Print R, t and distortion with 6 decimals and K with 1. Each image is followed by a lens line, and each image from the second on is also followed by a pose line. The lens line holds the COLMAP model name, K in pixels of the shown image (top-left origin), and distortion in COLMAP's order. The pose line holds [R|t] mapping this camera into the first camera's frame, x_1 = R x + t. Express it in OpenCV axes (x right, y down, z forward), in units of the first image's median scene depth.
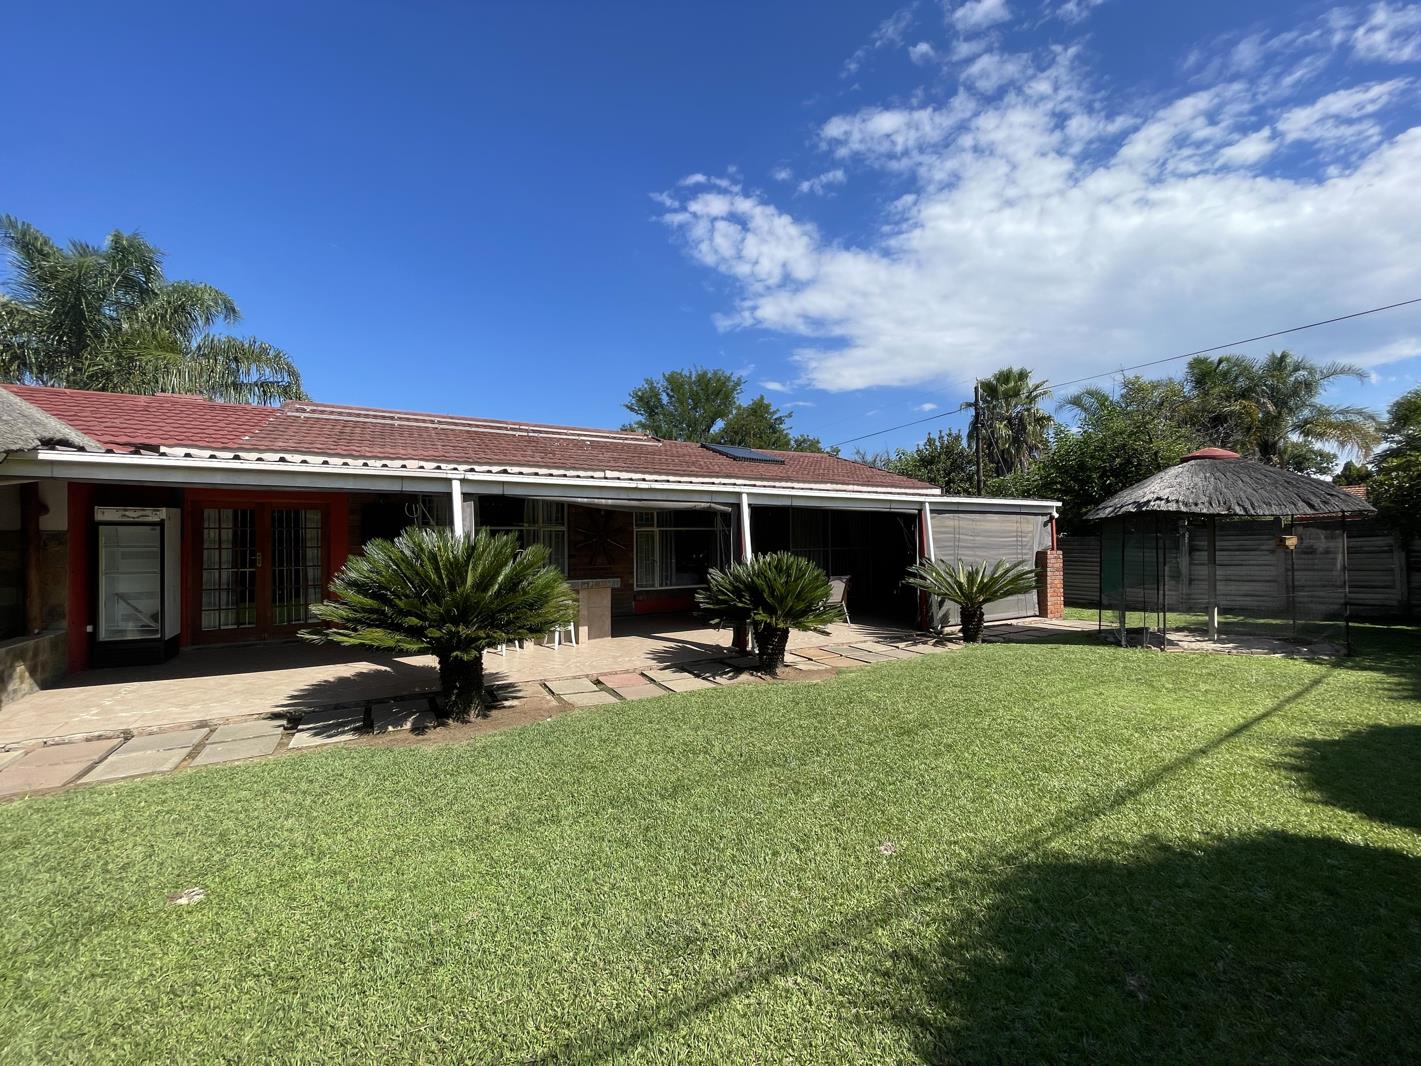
lens RADIAL K [[576.8, 0, 710.5], [0, 576.8, 533.0], [0, 0, 1]] dist [-0.000317, 0.000102]
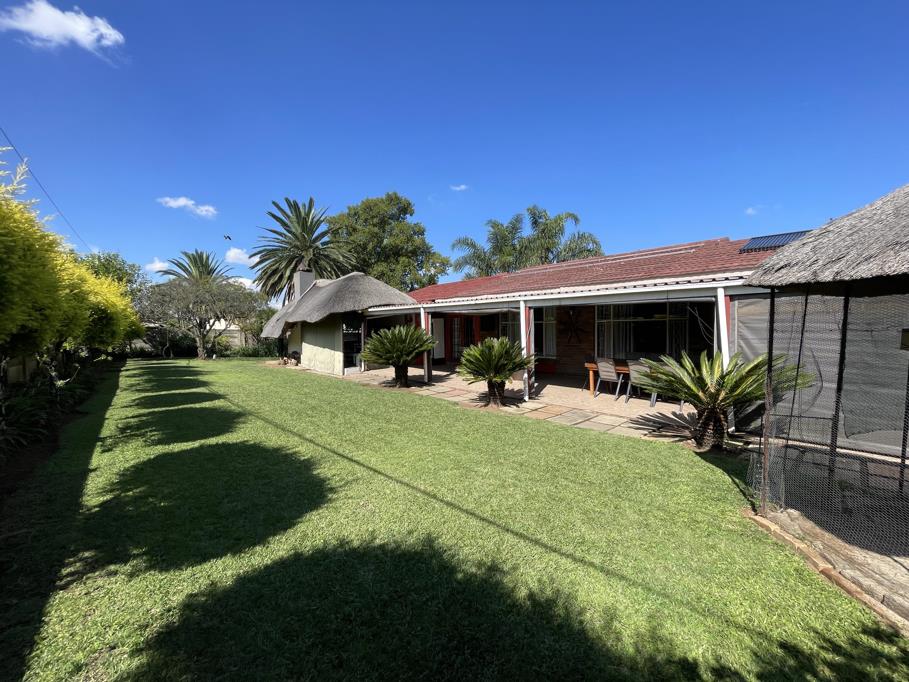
lens RADIAL K [[369.0, 0, 454.5], [0, 369.0, 341.0], [0, 0, 1]] dist [-0.000317, 0.000102]
pose [[0.220588, 0.034994, -0.974739, 1.048617], [0.014485, 0.999128, 0.039148, 0.001117], [0.975260, -0.022755, 0.219889, 0.587881]]
